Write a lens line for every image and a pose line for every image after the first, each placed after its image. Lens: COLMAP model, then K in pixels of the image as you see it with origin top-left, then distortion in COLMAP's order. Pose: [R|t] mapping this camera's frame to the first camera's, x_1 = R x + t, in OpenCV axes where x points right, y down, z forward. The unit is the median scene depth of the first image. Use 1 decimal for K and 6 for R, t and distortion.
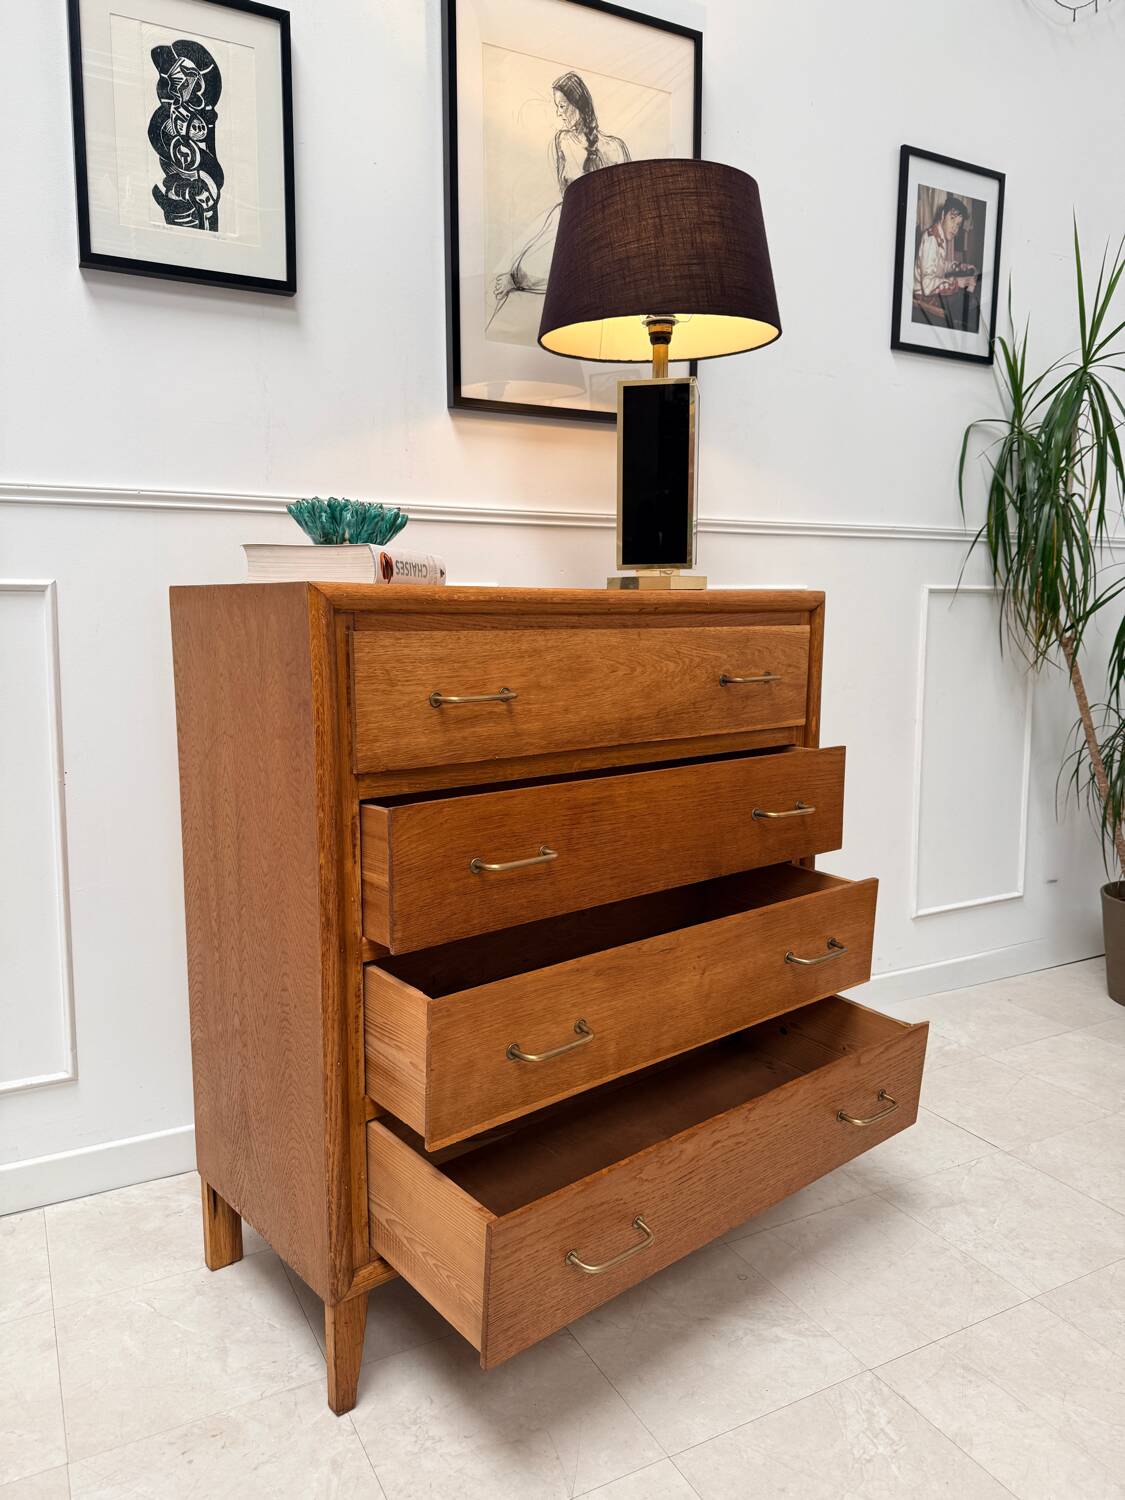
lens RADIAL K [[1063.8, 0, 556.9], [0, 1063.8, 757.6], [0, 0, 1]] dist [0.046710, -0.060490]
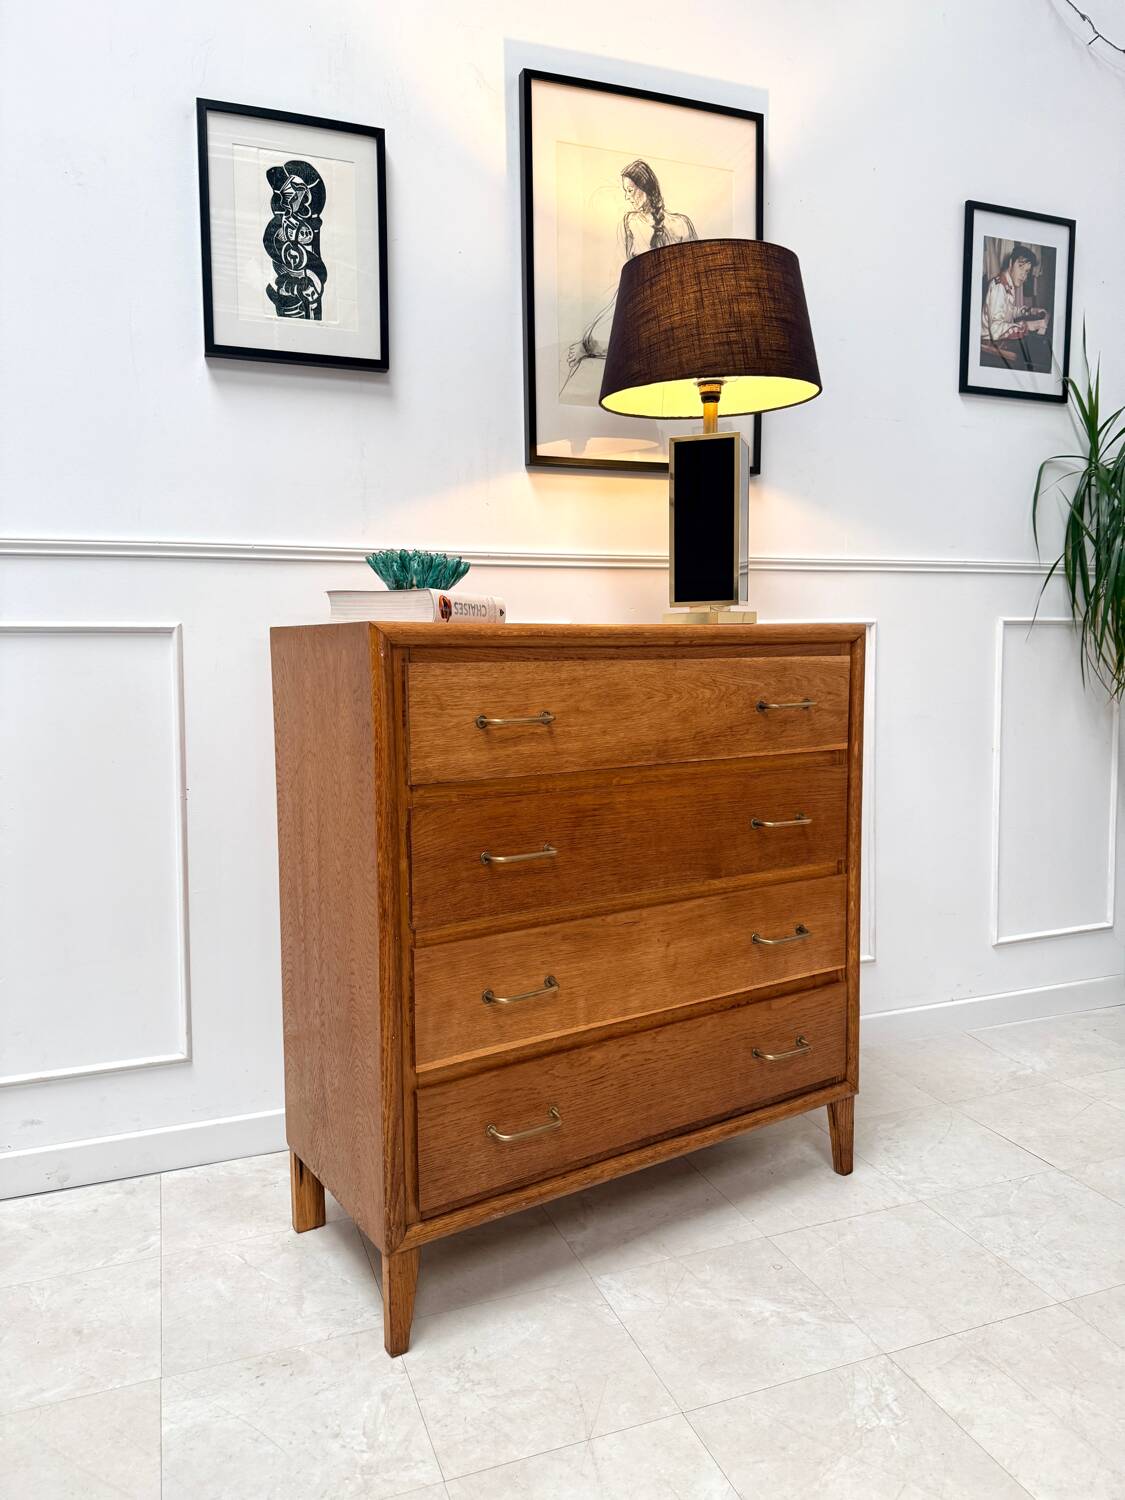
lens RADIAL K [[1063.8, 0, 566.1], [0, 1063.8, 752.6], [0, 0, 1]] dist [0.046710, -0.060490]
pose [[0.992602, 0.002552, -0.121389, 0.093806], [-0.007355, 0.999207, -0.039135, 0.018625], [0.121193, 0.039738, 0.991833, -0.100556]]
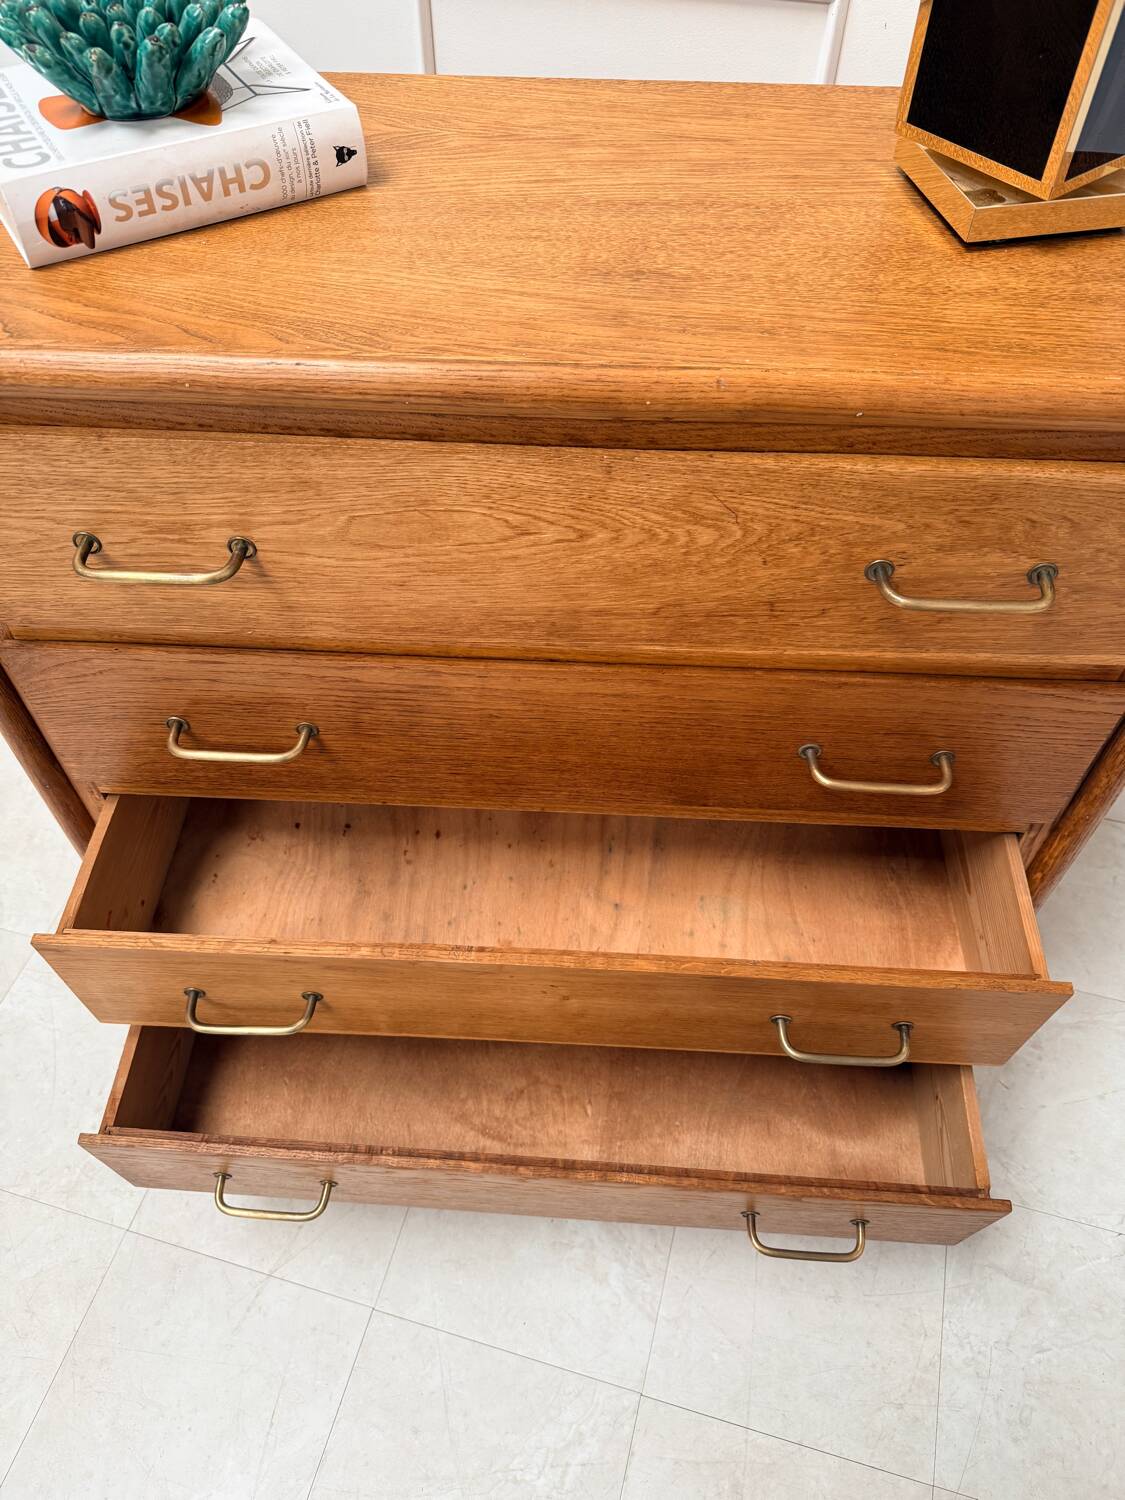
lens RADIAL K [[1063.8, 0, 557.3], [0, 1063.8, 761.2], [0, 0, 1]] dist [0.046710, -0.060490]
pose [[0.726455, 0.542739, -0.421542, 0.292304], [-0.094486, 0.686464, 0.720999, -0.325862], [0.680688, -0.483943, 0.549967, 0.653072]]
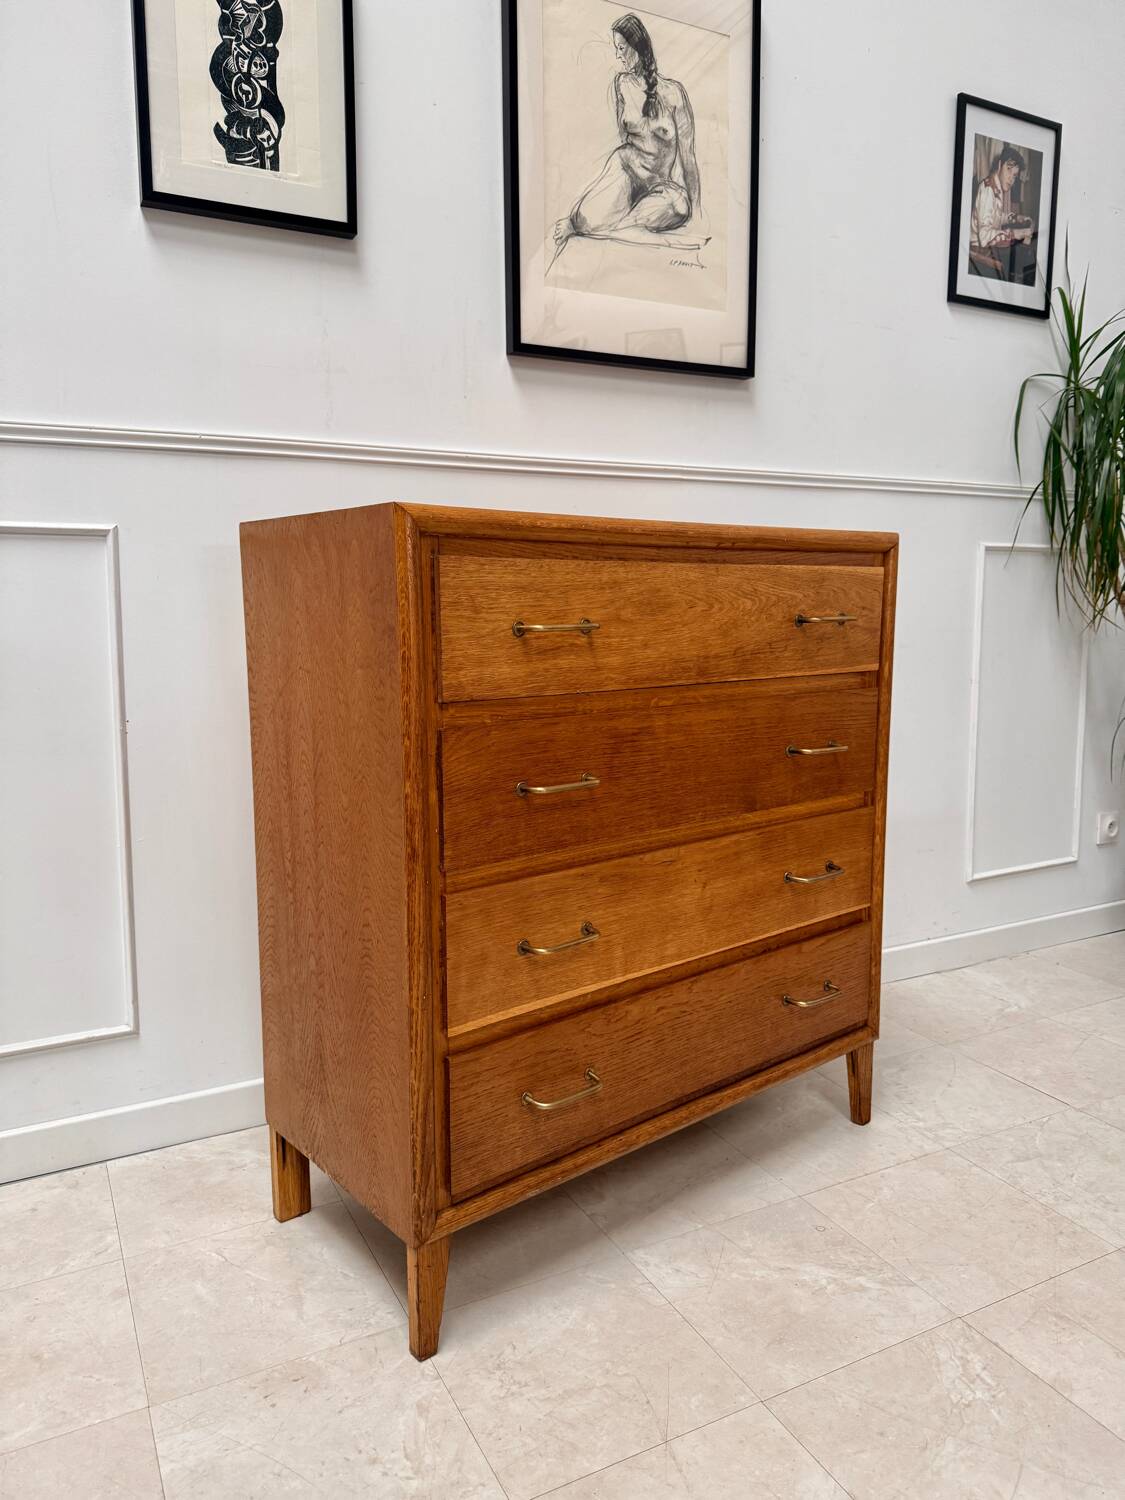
lens RADIAL K [[1063.8, 0, 563.8], [0, 1063.8, 751.2], [0, 0, 1]] dist [0.046710, -0.060490]
pose [[0.999958, -0.003324, -0.008549, -0.052437], [0.003335, 0.999994, 0.001268, 0.046149], [0.008545, -0.001296, 0.999963, 0.017709]]
